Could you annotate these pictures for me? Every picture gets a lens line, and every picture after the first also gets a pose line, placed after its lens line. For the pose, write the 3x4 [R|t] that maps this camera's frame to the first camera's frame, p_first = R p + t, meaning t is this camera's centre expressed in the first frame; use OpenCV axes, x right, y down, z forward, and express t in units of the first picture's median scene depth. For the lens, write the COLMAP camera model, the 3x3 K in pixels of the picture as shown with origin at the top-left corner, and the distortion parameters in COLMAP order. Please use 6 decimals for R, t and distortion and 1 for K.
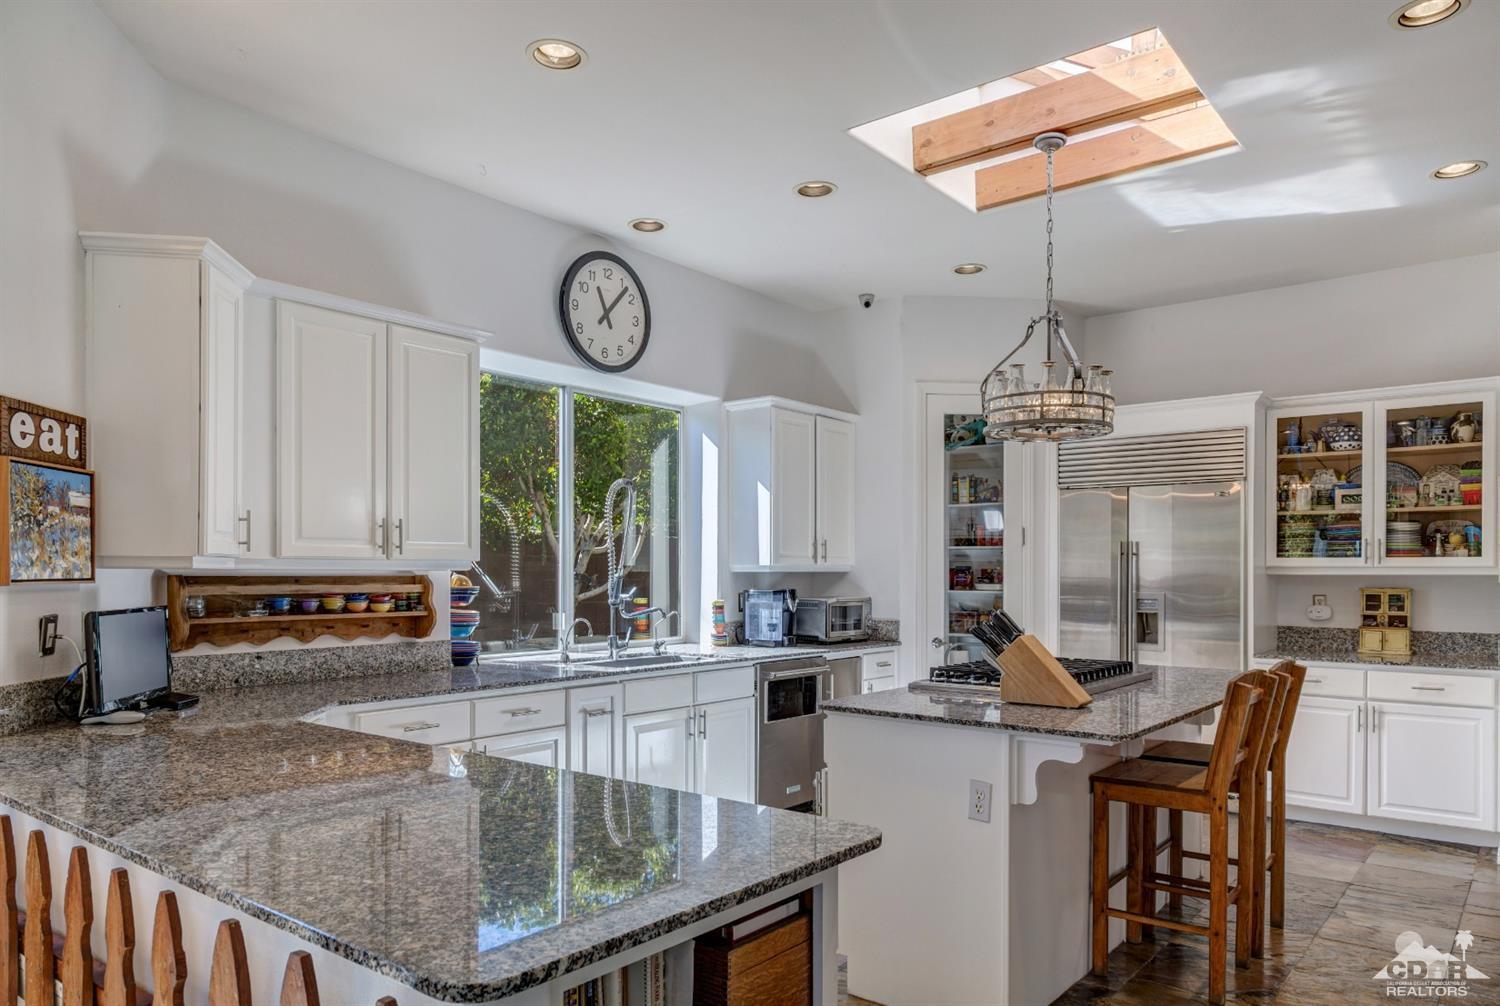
lens RADIAL K [[999.8, 0, 756.7], [0, 999.8, 573.7], [0, 0, 1]] dist [-0.002443, 0.000138]
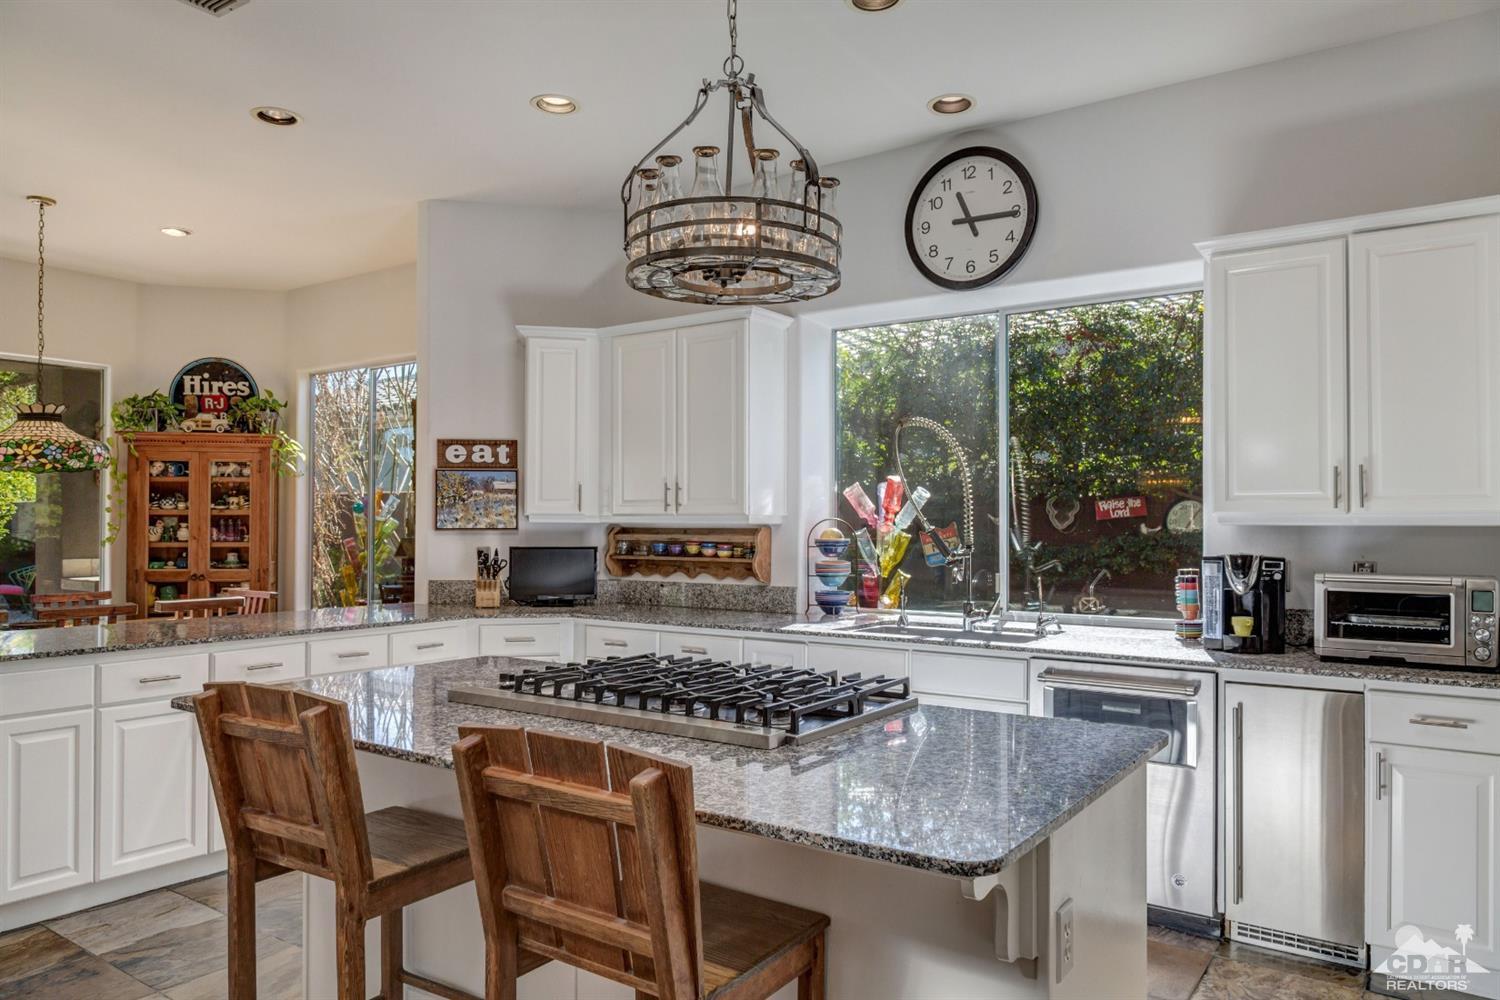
lens RADIAL K [[1000.1, 0, 757.0], [0, 1000.1, 503.7], [0, 0, 1]] dist [0.000581, -0.002889]
pose [[0.061863, -0.024947, -0.997773, 0.937941], [-0.004357, 0.999671, -0.025265, 0.003307], [0.998075, 0.005911, 0.061734, 1.063030]]
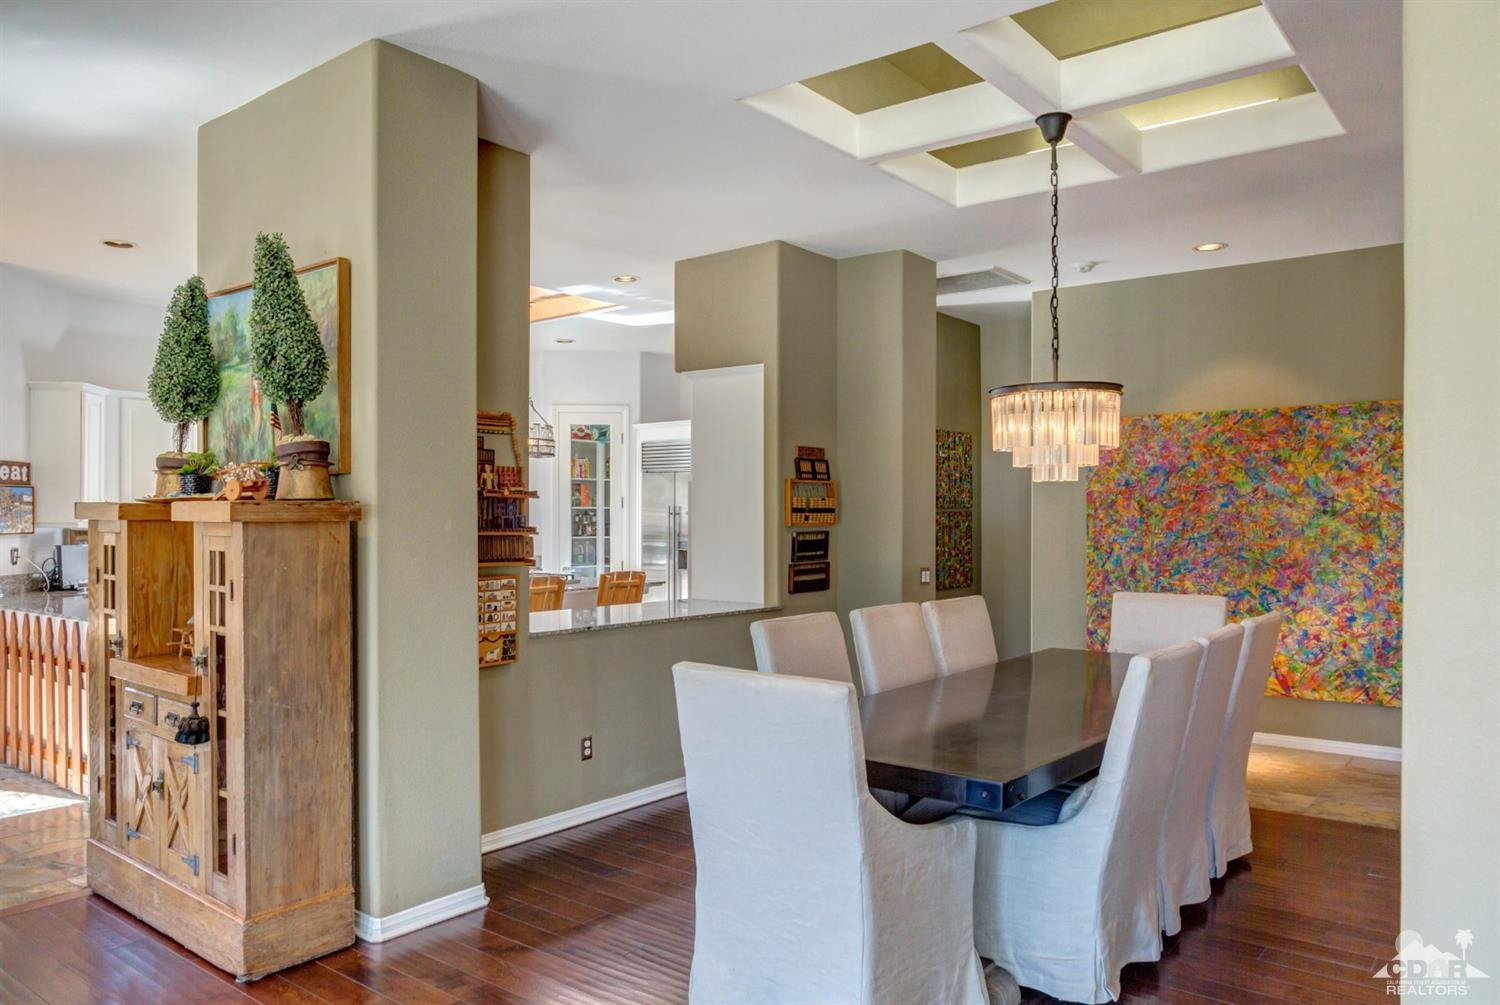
lens RADIAL K [[1057.8, 0, 741.7], [0, 1057.8, 516.0], [0, 0, 1]] dist [-0.009674, 0.000814]
pose [[0.999992, 0.001326, -0.003823, 0.783268], [-0.001320, 0.999998, 0.001515, -0.031404], [0.003825, -0.001510, 0.999992, -1.139527]]
